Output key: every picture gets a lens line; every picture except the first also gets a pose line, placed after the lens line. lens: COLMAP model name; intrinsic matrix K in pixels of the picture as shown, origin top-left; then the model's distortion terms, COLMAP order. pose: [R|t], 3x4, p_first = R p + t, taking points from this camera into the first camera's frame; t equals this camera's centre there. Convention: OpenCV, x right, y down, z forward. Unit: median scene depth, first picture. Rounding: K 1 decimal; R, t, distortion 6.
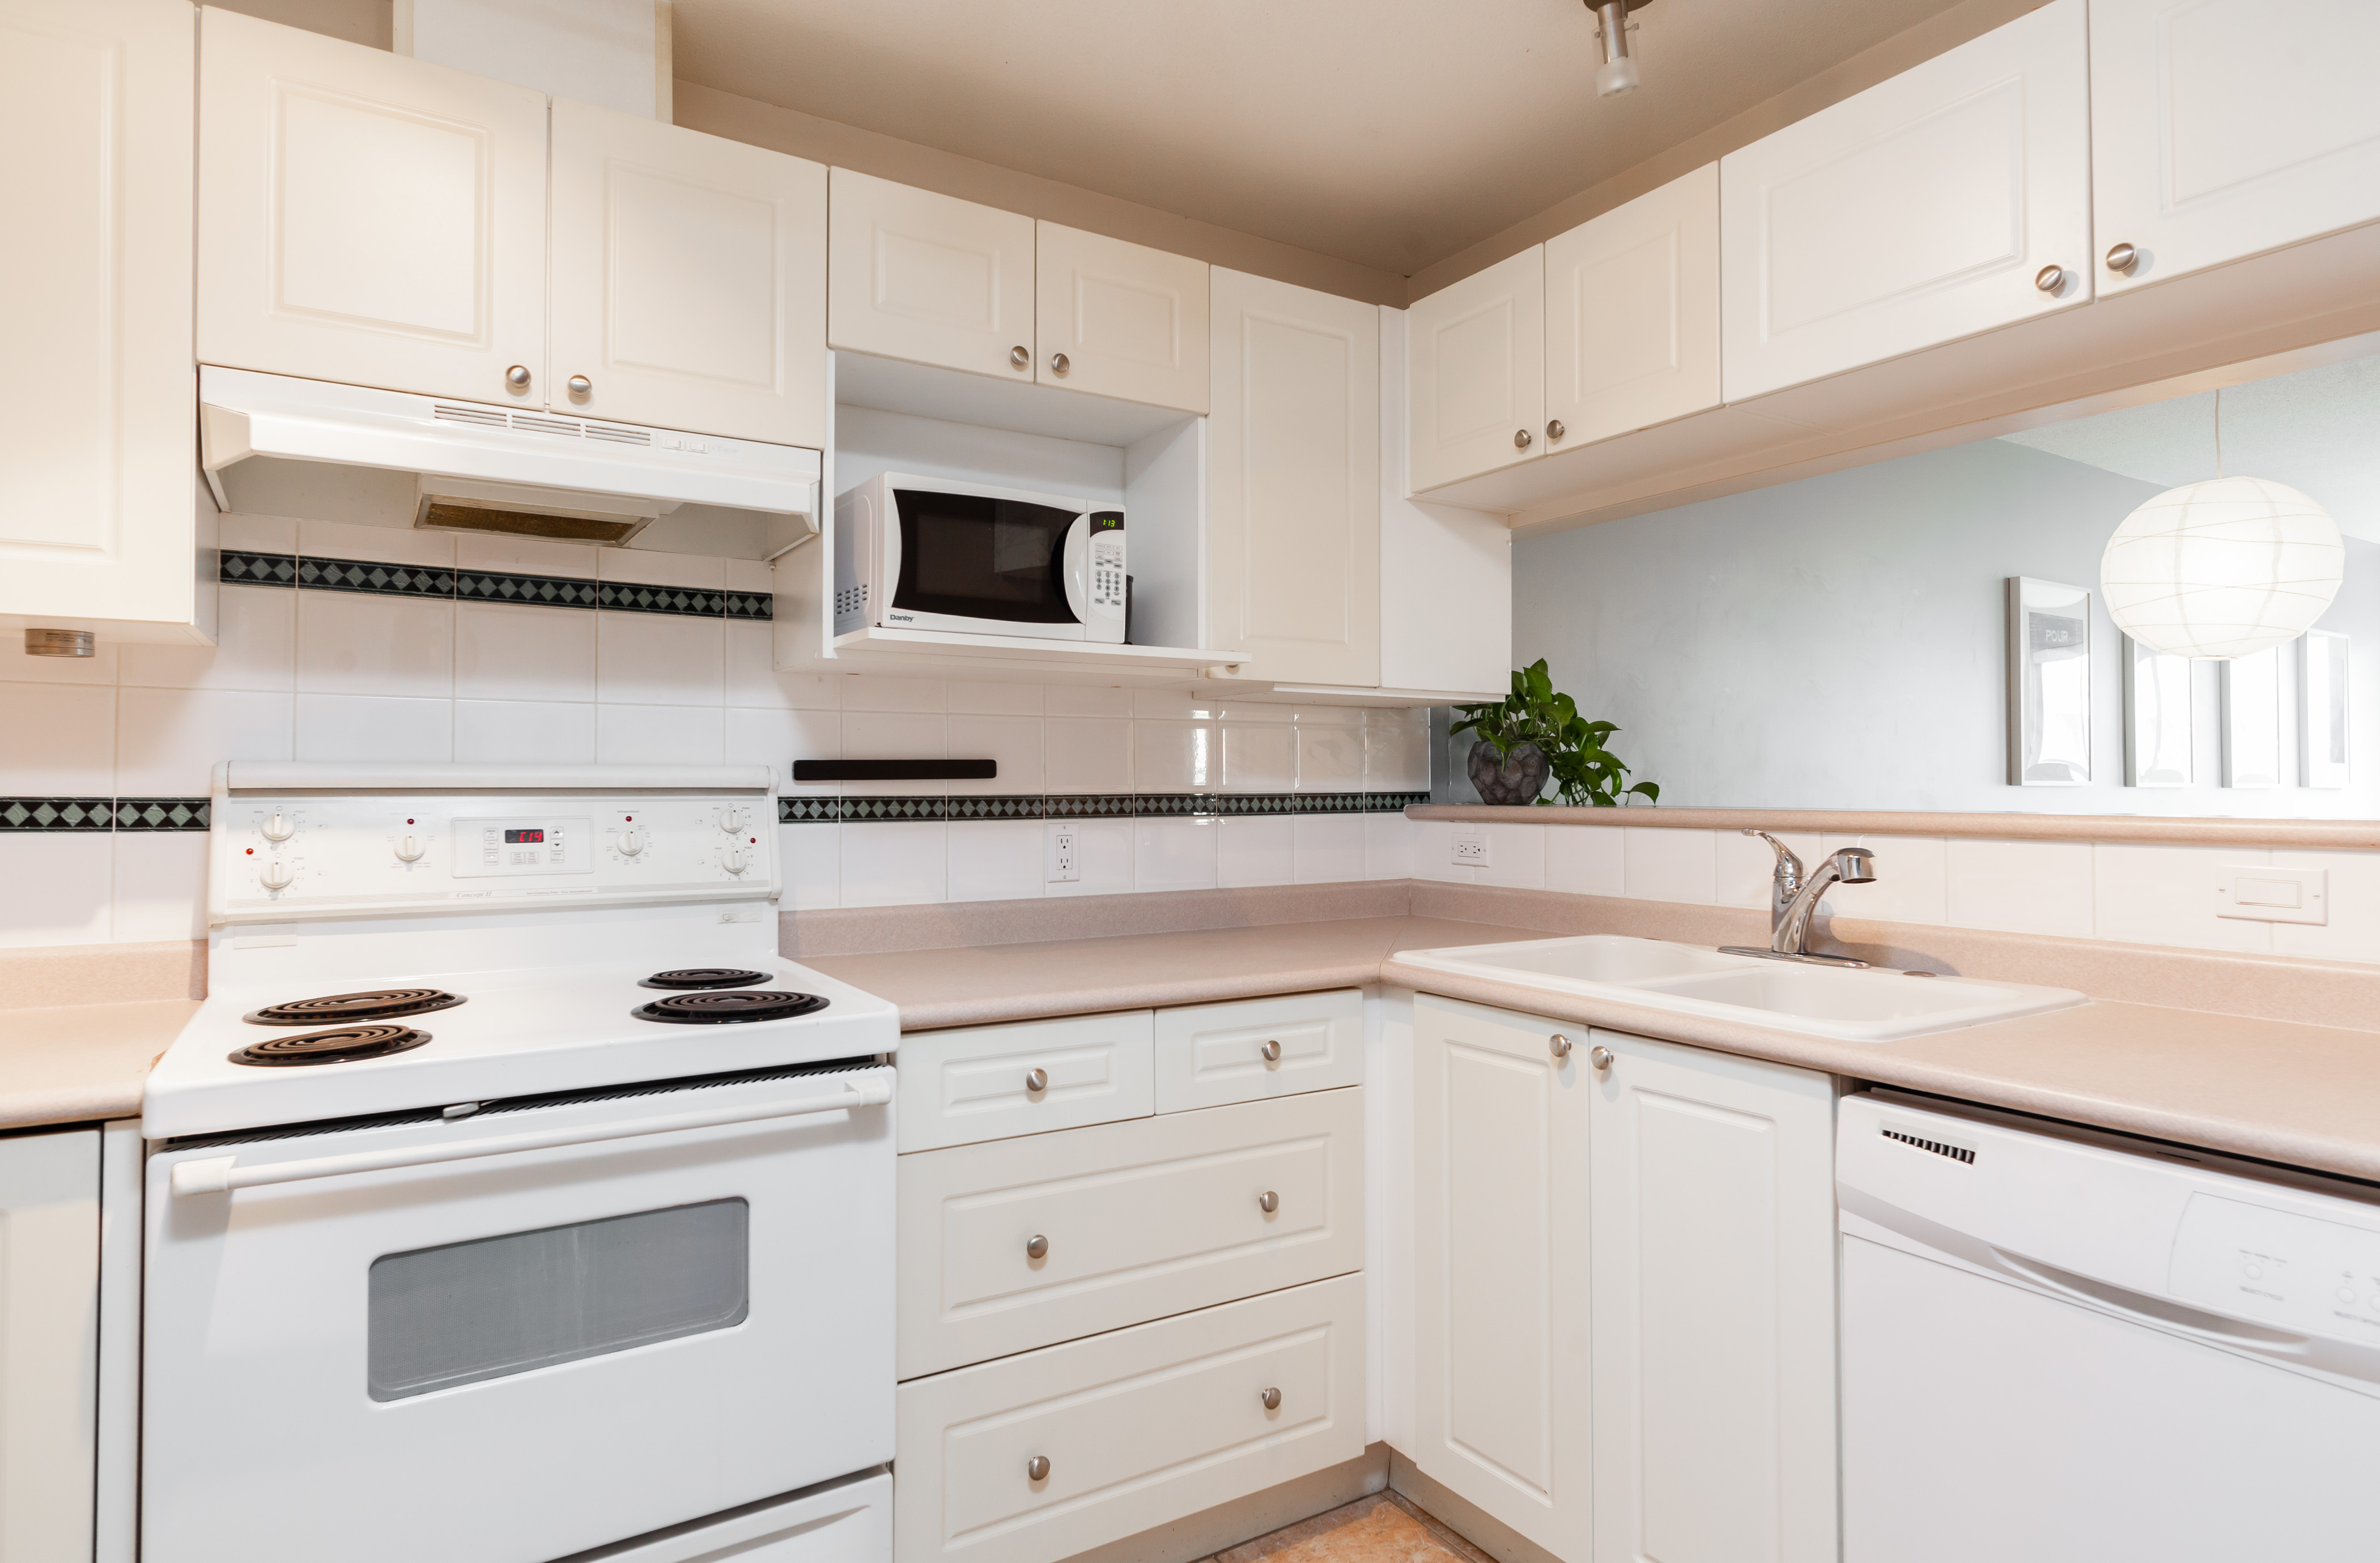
lens RADIAL K [[1289.7, 0, 1180.1], [0, 1289.7, 767.5], [0, 0, 1]] dist [-0.000300, -0.000609]
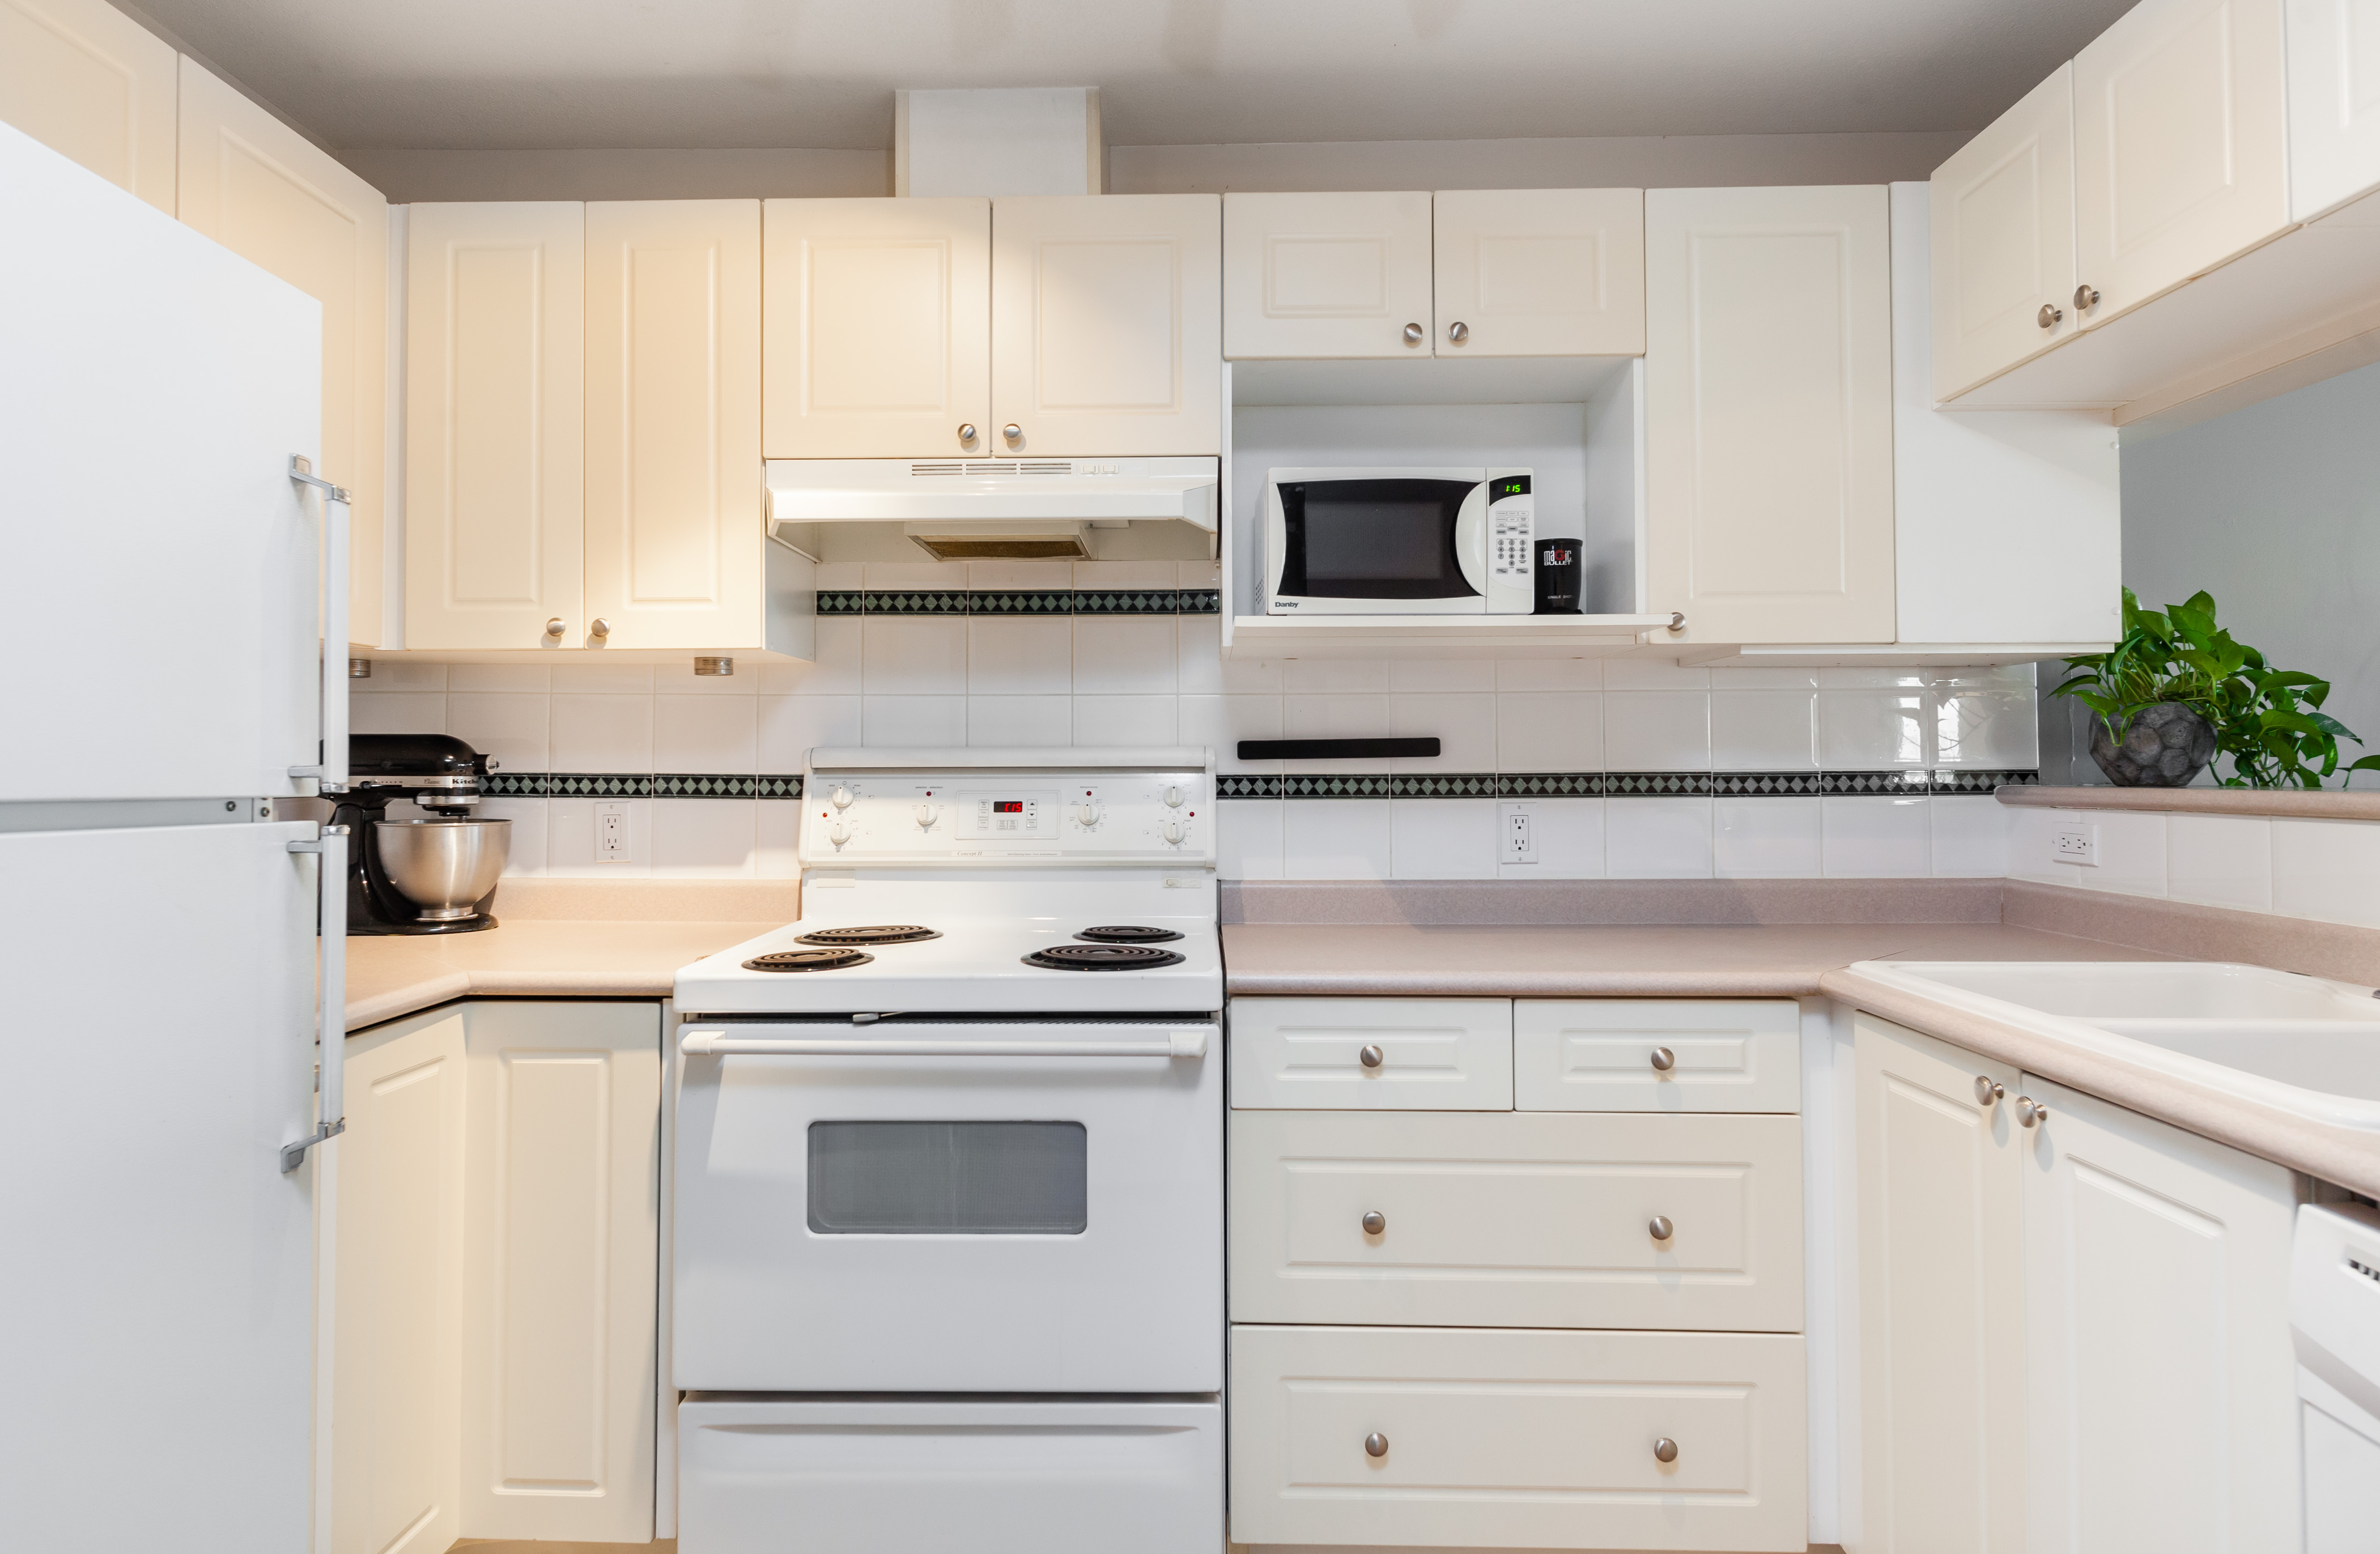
lens RADIAL K [[1313.8, 0, 1164.6], [0, 1313.8, 736.2], [0, 0, 1]] dist [-0.001031, -0.001008]
pose [[0.834711, -0.015925, -0.550458, 0.265453], [0.011108, 0.999865, -0.012081, 0.003096], [0.550576, 0.003970, 0.834776, 0.046245]]
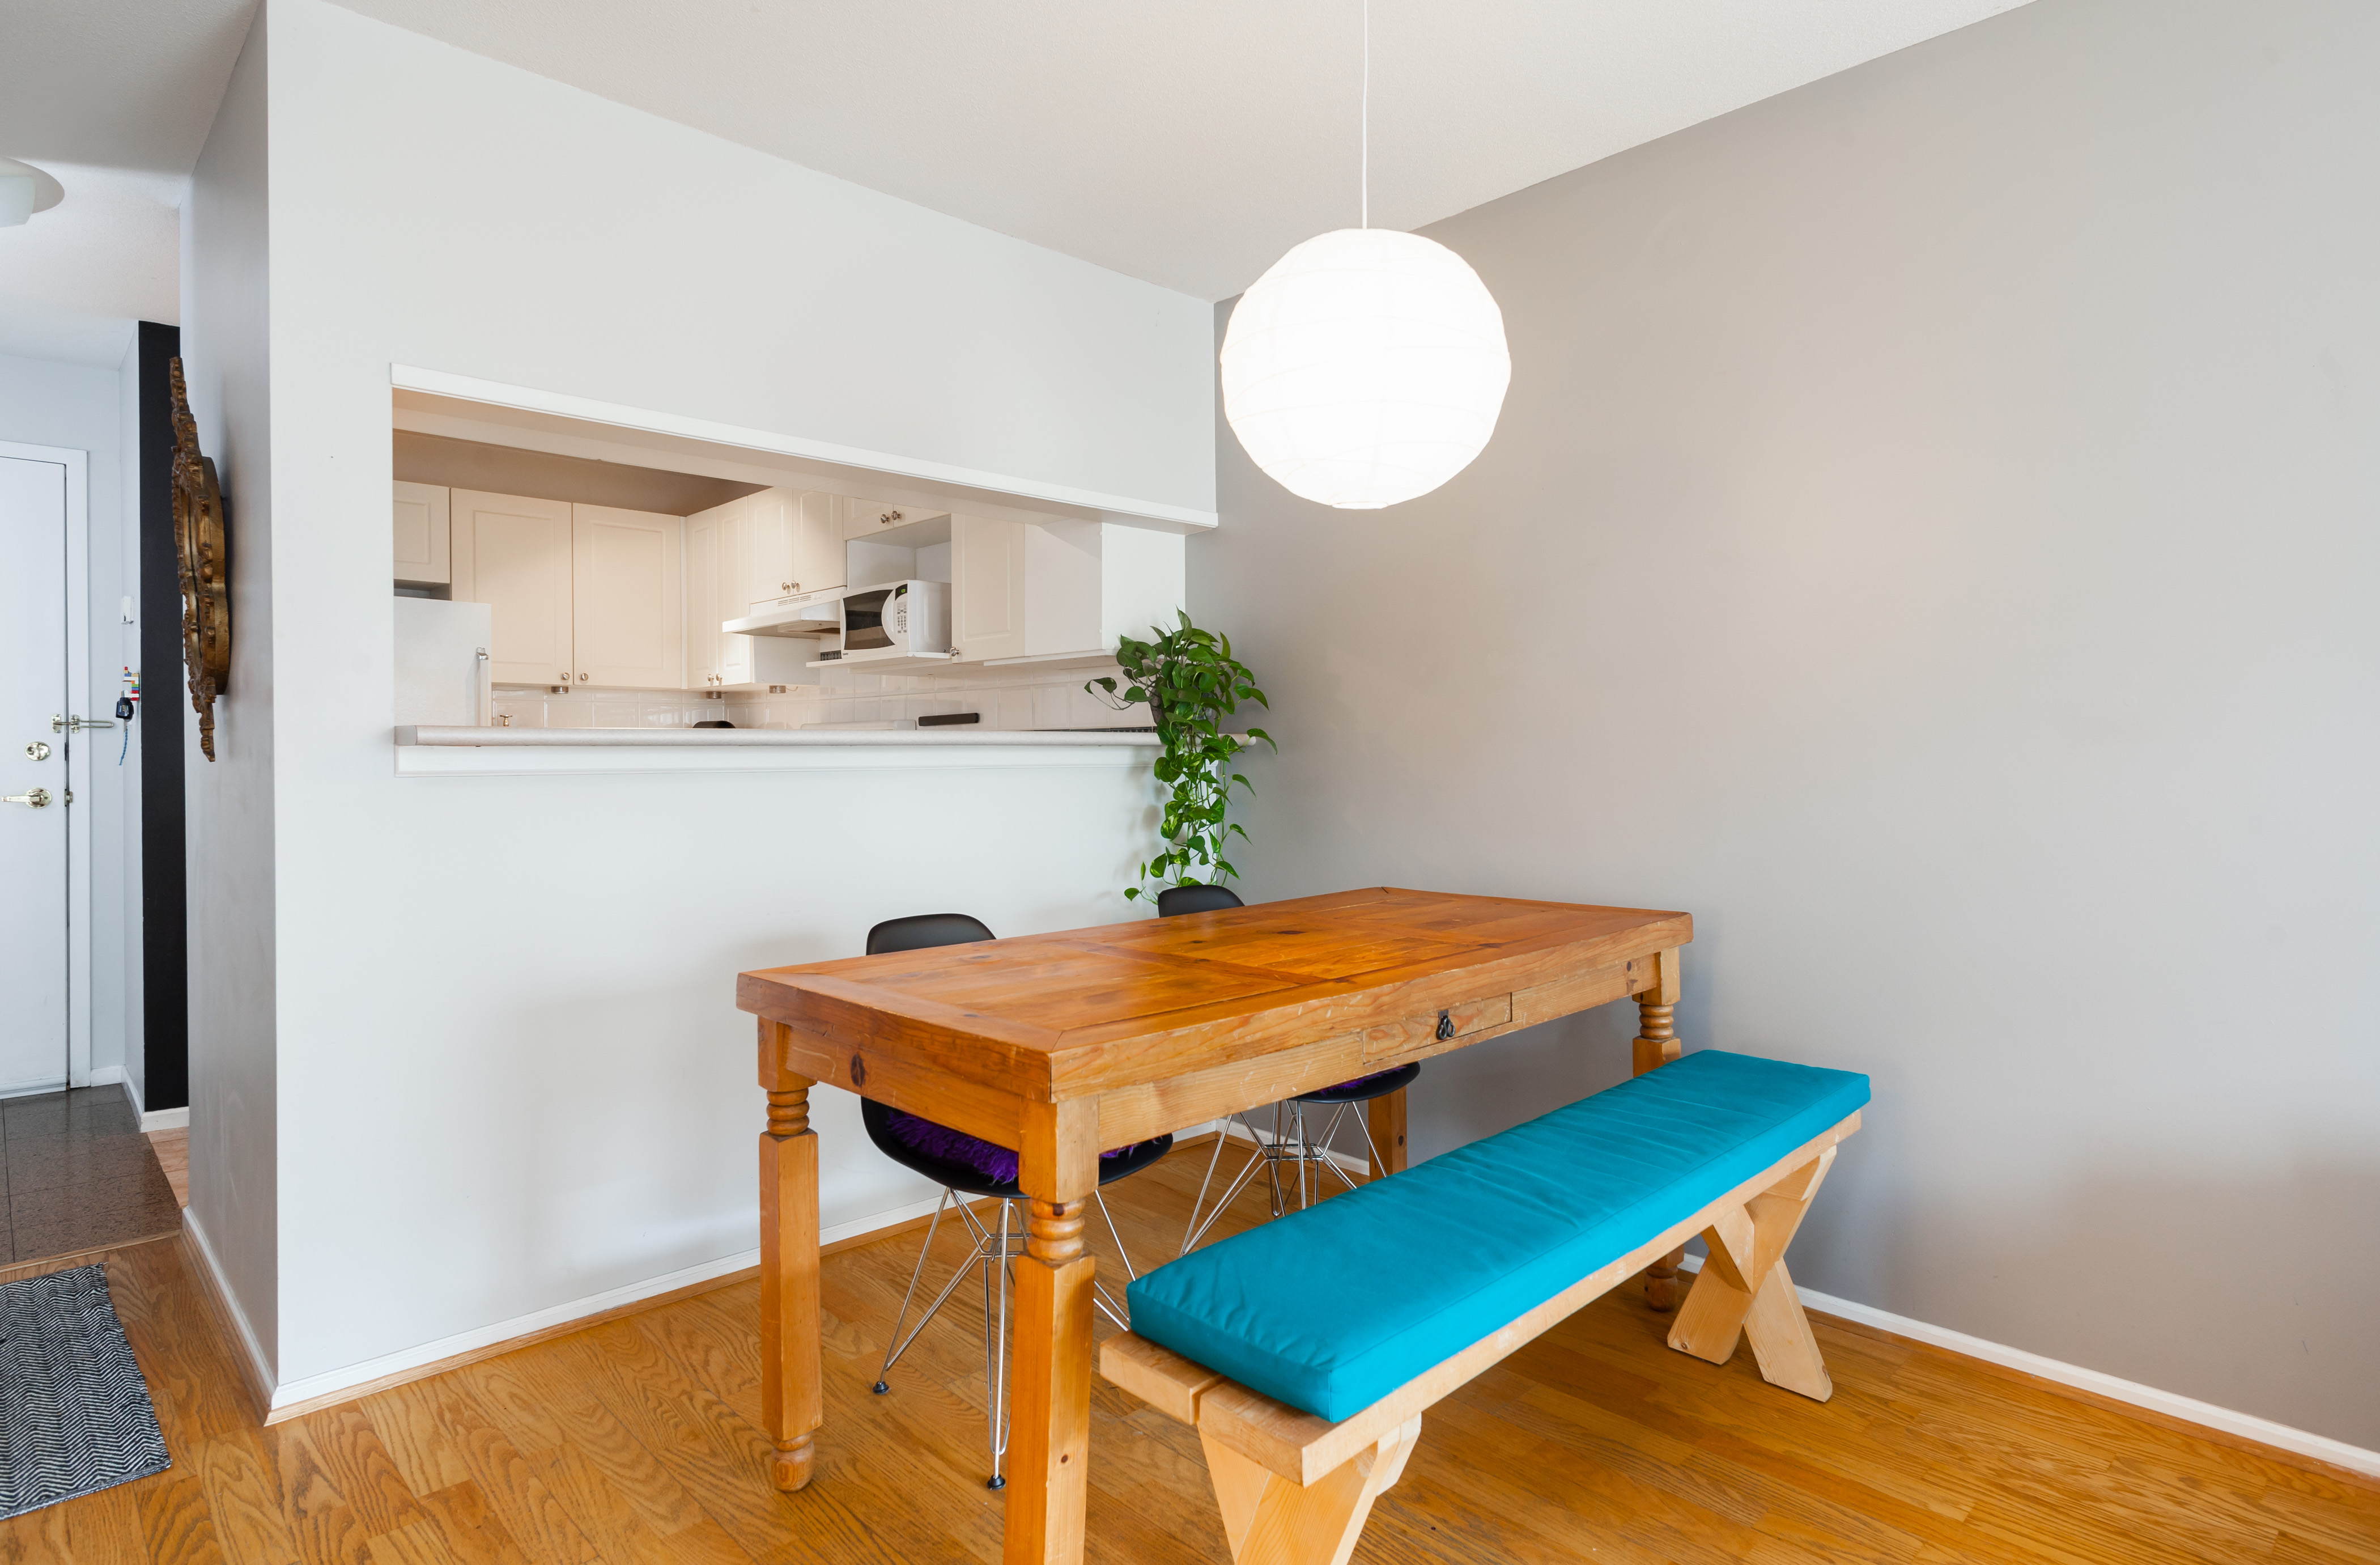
lens RADIAL K [[1227.6, 0, 1215.3], [0, 1227.6, 778.7], [0, 0, 1]] dist [-0.027601, -0.000230]
pose [[0.239322, 0.019658, -0.970741, 1.901201], [0.019833, 0.999487, 0.025130, 0.060097], [0.970738, -0.025267, 0.238809, 1.021197]]
